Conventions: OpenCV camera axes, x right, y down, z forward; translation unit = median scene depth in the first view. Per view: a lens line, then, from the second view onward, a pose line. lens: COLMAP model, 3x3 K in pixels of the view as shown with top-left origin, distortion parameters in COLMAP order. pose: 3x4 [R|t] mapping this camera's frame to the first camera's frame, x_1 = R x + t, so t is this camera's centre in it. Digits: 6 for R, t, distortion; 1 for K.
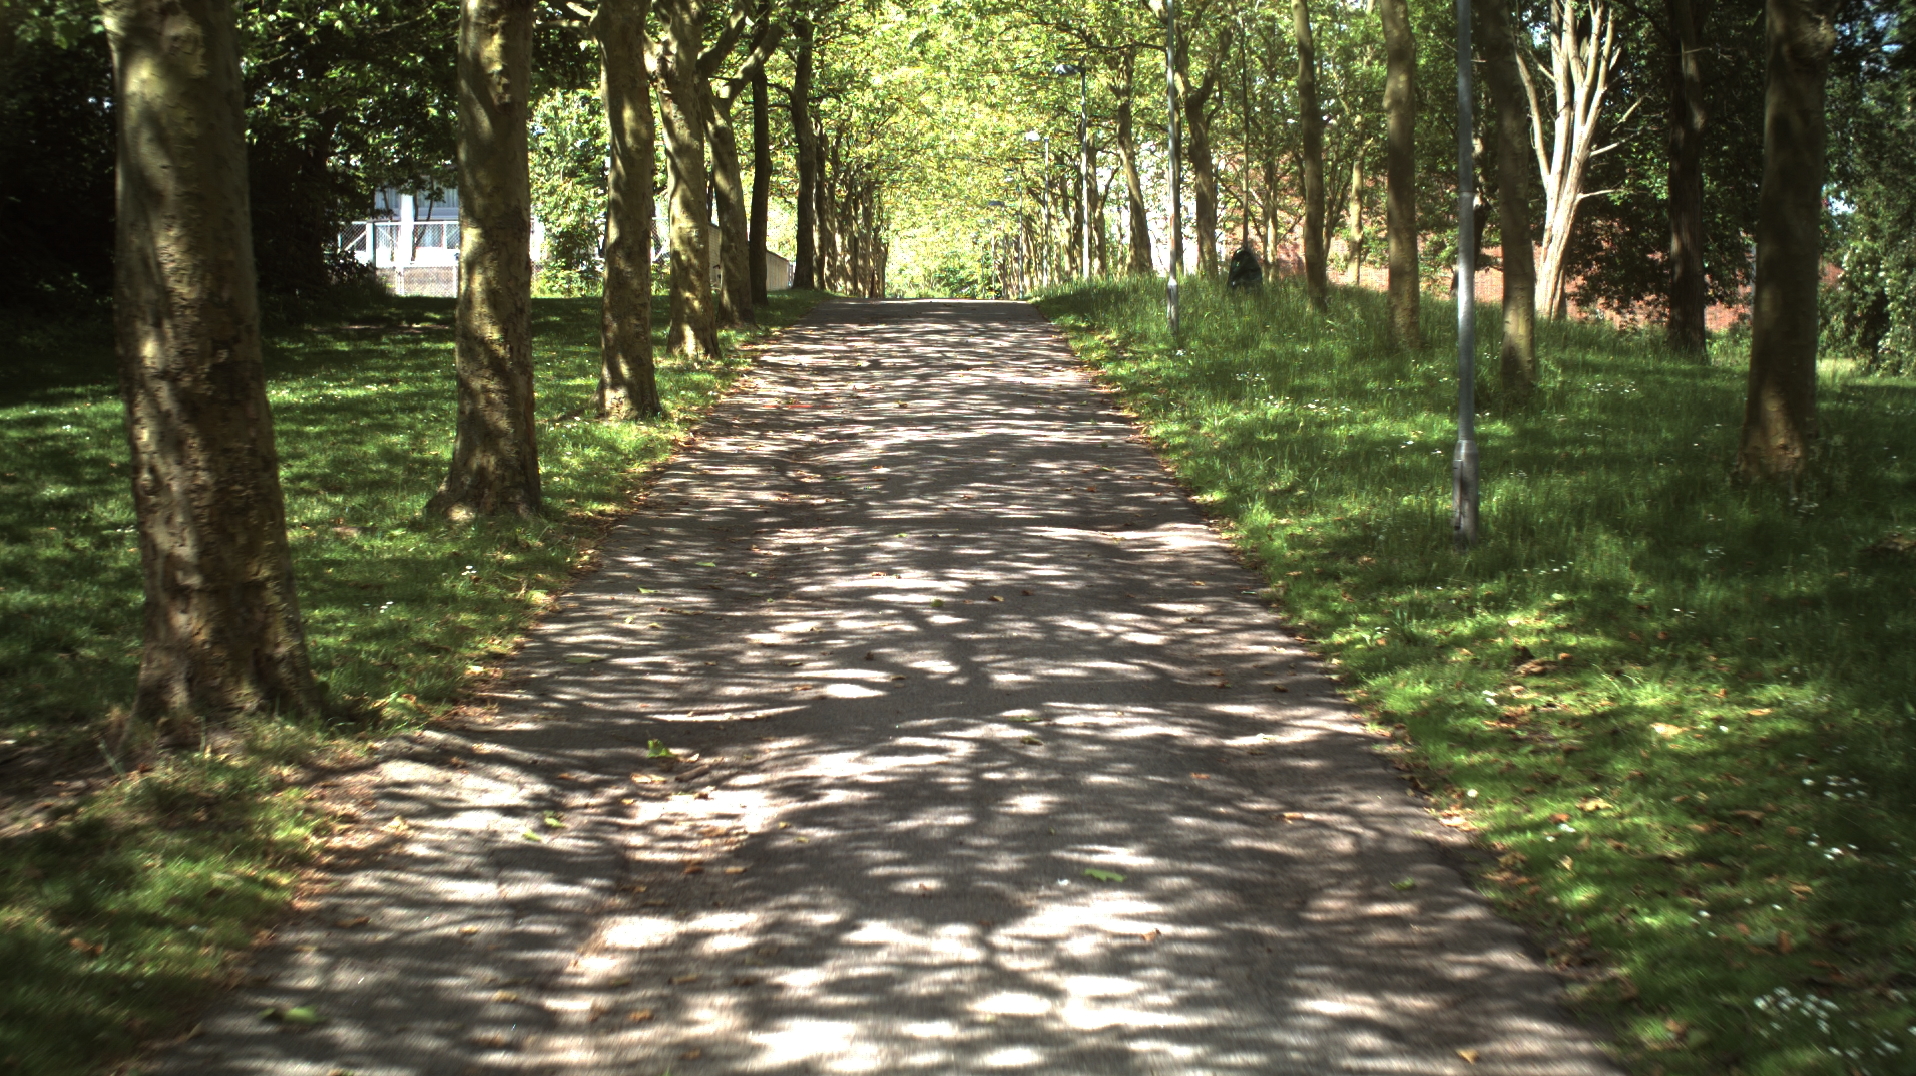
lens RADIAL K [[3415.4, 0, 958.0], [0, 3415.4, 538.0], [0, 0, 1]] dist [-0.323028, 0.388991]
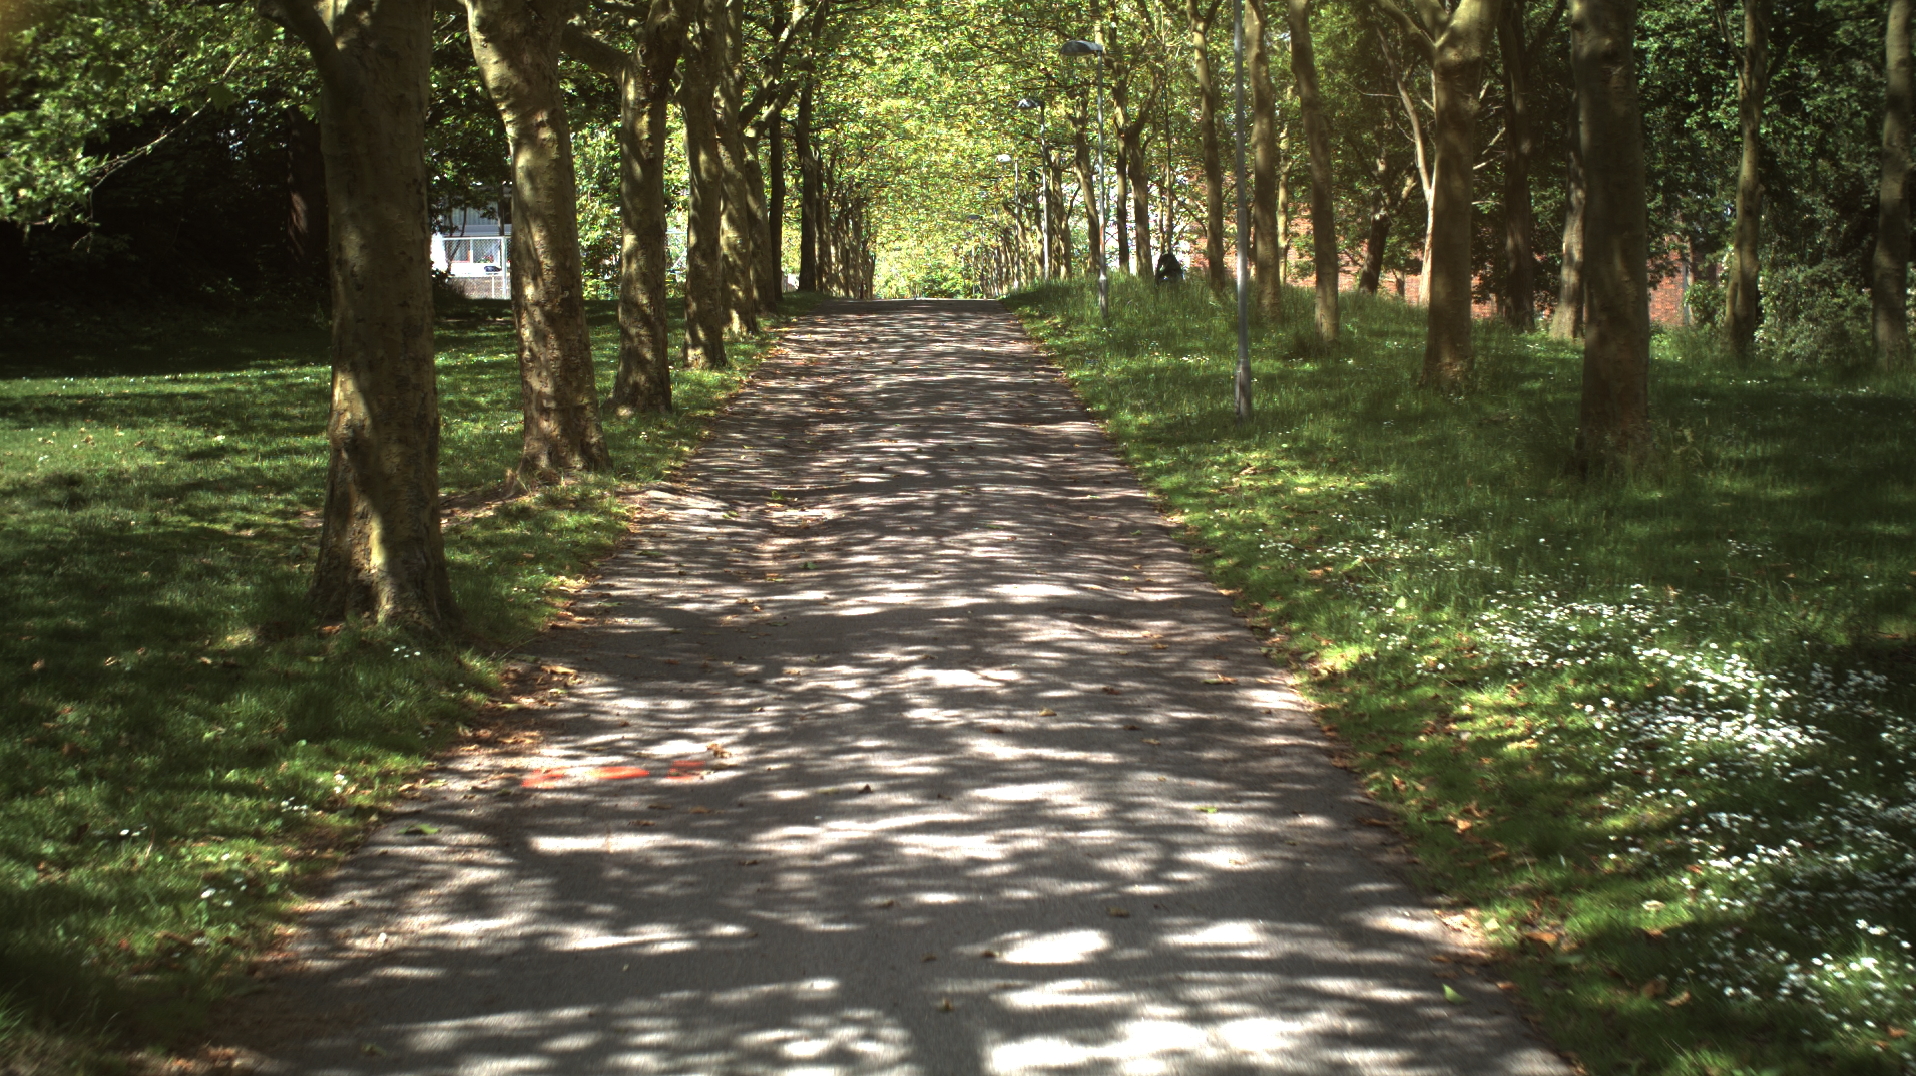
lens RADIAL K [[3415.4, 0, 958.0], [0, 3415.4, 538.0], [0, 0, 1]] dist [-0.323028, 0.388991]
pose [[0.999959, -0.008281, 0.003791, 0.002599], [0.008297, 0.999957, -0.004166, 0.027080], [-0.003756, 0.004197, 0.999984, -0.274790]]
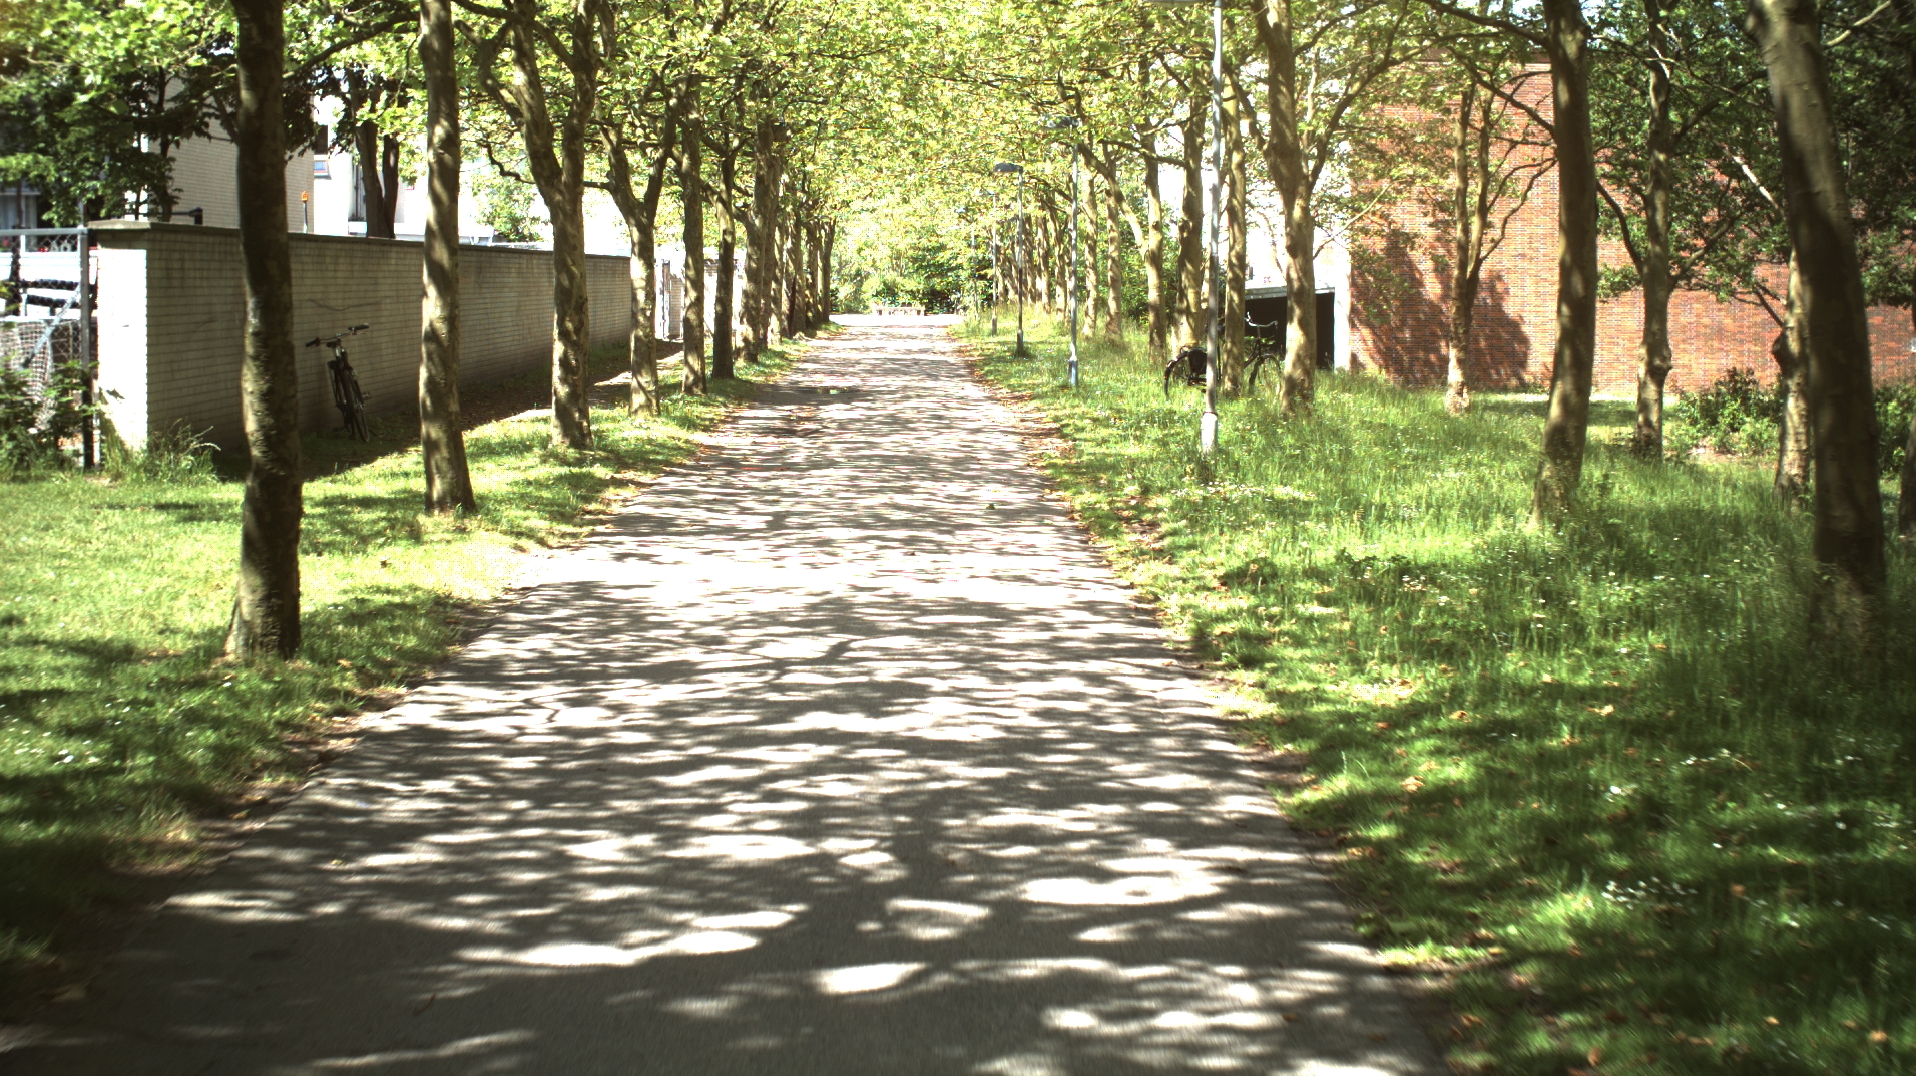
lens RADIAL K [[3415.4, 0, 958.0], [0, 3415.4, 538.0], [0, 0, 1]] dist [-0.323028, 0.388991]
pose [[0.999927, 0.009390, 0.007555, -0.002023], [-0.009501, 0.999845, 0.014814, -0.142454], [-0.007415, -0.014885, 0.999862, 1.372016]]
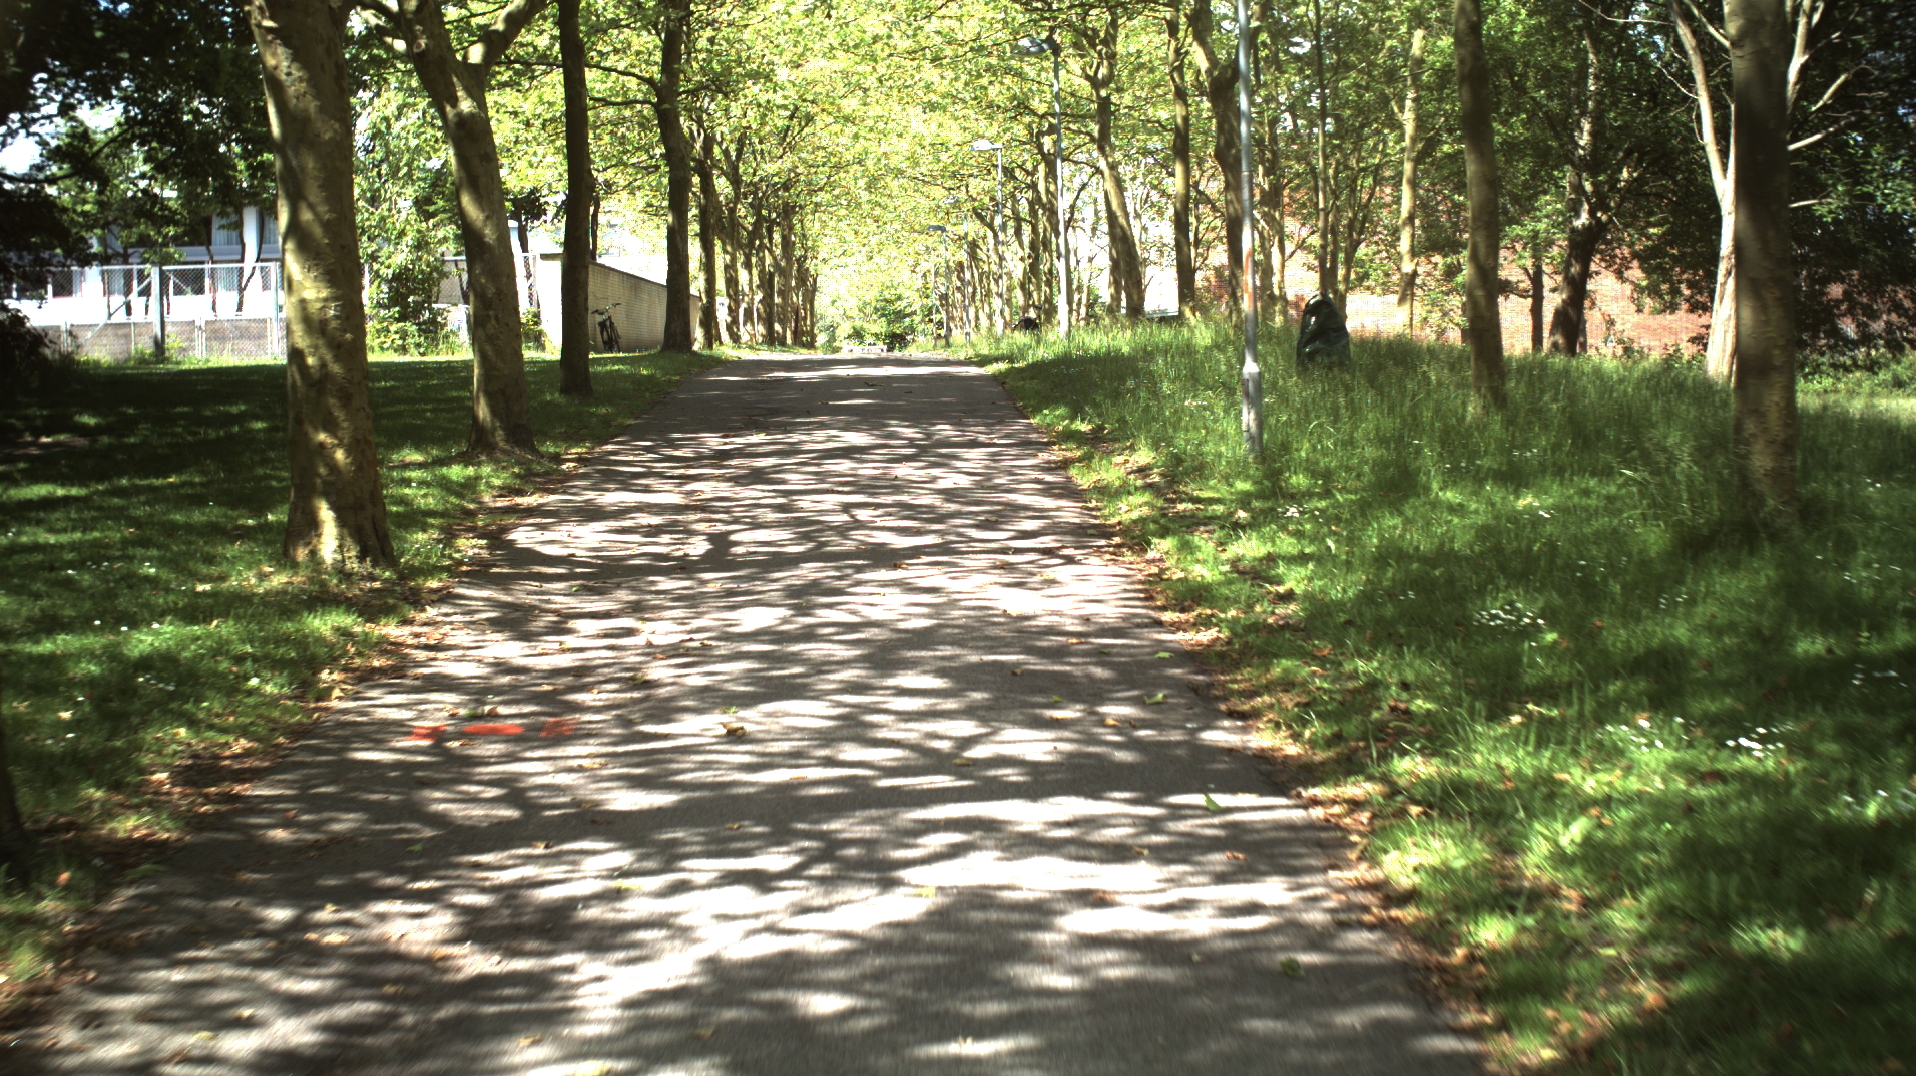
lens RADIAL K [[3415.4, 0, 958.0], [0, 3415.4, 538.0], [0, 0, 1]] dist [-0.323028, 0.388991]
pose [[0.999732, -0.016132, 0.016629, 0.003208], [0.016244, 0.999846, -0.006648, -0.041876], [-0.016519, 0.006917, 0.999840, 0.410828]]
